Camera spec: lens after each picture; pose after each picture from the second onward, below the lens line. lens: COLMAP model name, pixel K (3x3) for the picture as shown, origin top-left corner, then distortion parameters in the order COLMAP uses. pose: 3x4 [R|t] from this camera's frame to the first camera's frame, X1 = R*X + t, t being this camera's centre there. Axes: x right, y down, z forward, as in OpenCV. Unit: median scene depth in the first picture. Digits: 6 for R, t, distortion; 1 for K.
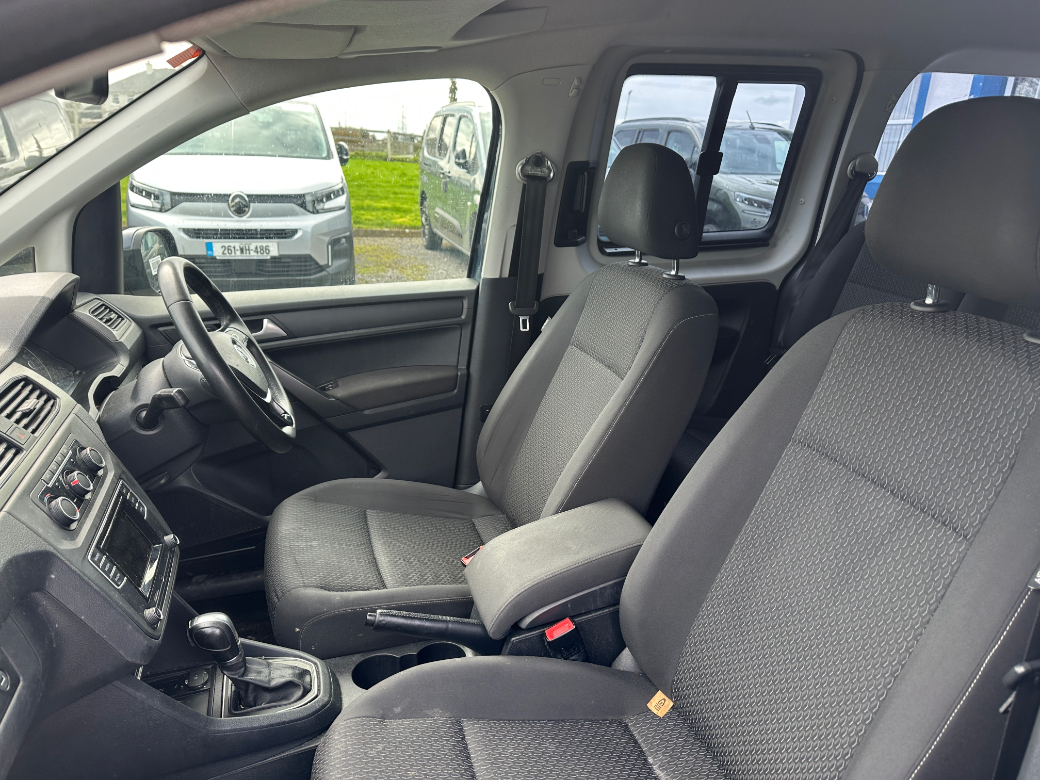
lens RADIAL K [[735.9, 0, 520.0], [0, 735.9, 390.0], [0, 0, 1]] dist [0.002206, -0.046849]
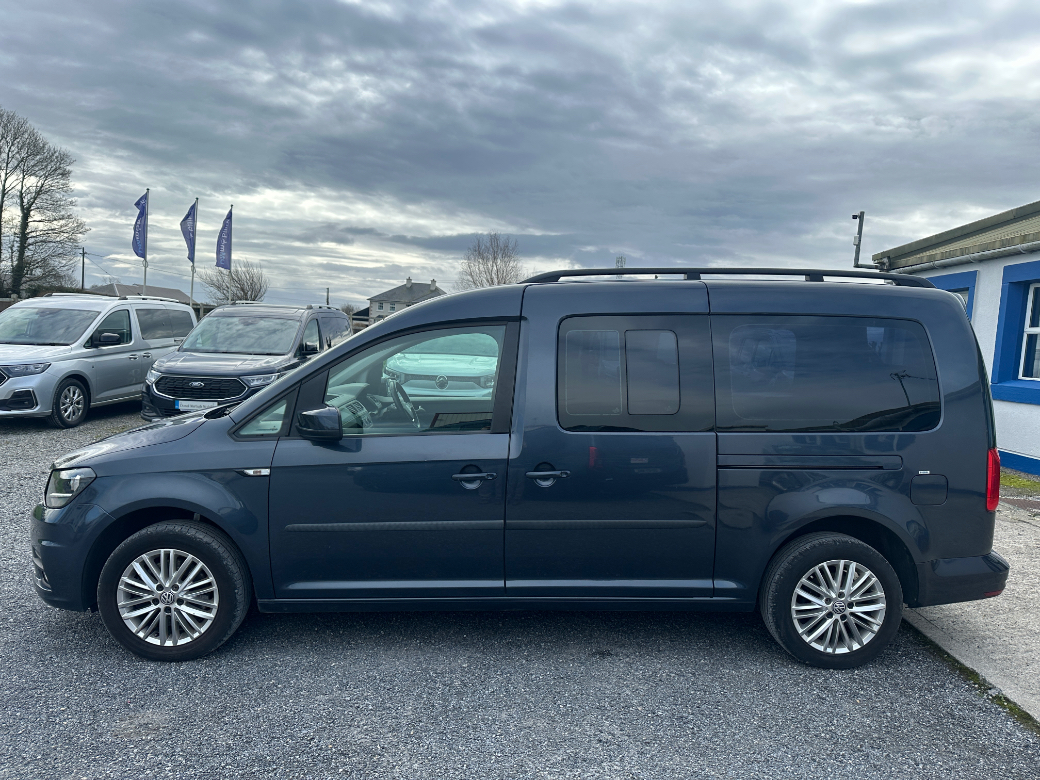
lens RADIAL K [[735.9, 0, 520.0], [0, 735.9, 390.0], [0, 0, 1]] dist [0.002206, -0.046849]
pose [[0.958551, 0.027262, -0.283615, 0.254658], [-0.099604, 0.964669, -0.243912, 0.150958], [0.266945, 0.262052, 0.927399, -0.481801]]
